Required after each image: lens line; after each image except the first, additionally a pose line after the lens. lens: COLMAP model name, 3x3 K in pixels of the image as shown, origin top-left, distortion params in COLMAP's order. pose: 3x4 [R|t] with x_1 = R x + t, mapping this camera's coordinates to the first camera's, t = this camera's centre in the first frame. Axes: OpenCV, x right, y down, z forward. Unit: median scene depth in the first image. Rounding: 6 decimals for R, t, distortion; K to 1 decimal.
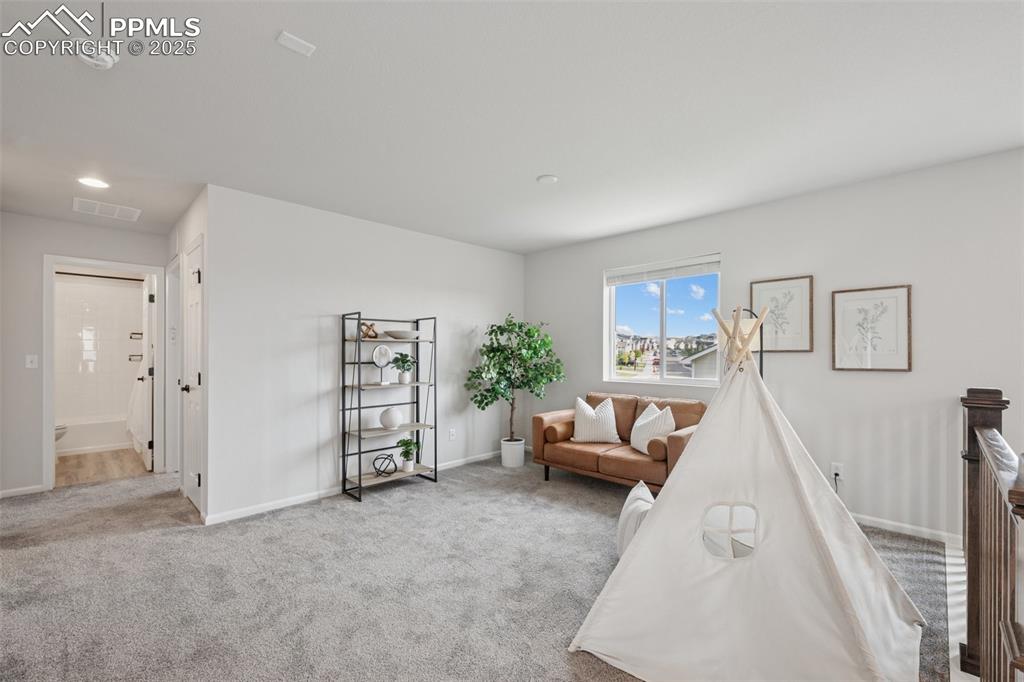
lens RADIAL K [[429.3, 0, 510.6], [0, 429.3, 347.5], [0, 0, 1]] dist [-0.000333, -0.000068]
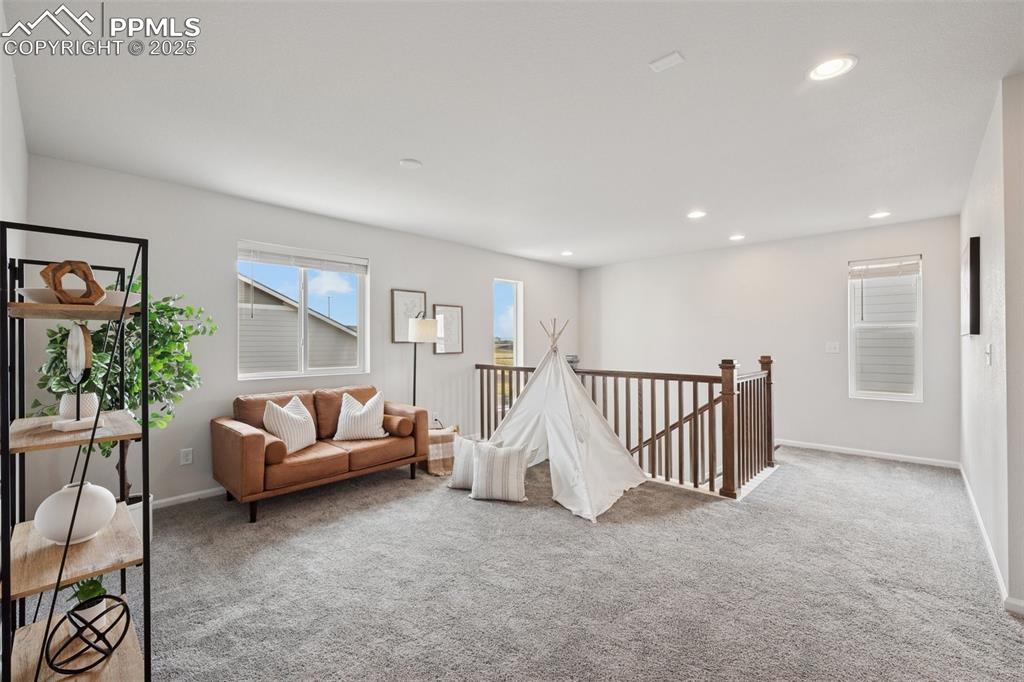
lens RADIAL K [[429.3, 0, 510.6], [0, 429.3, 347.5], [0, 0, 1]] dist [-0.000333, -0.000068]
pose [[-0.026955, -0.007080, 0.999612, -0.673220], [-0.001875, 0.999974, 0.007032, 0.012963], [-0.999635, -0.001685, -0.026967, 0.618742]]
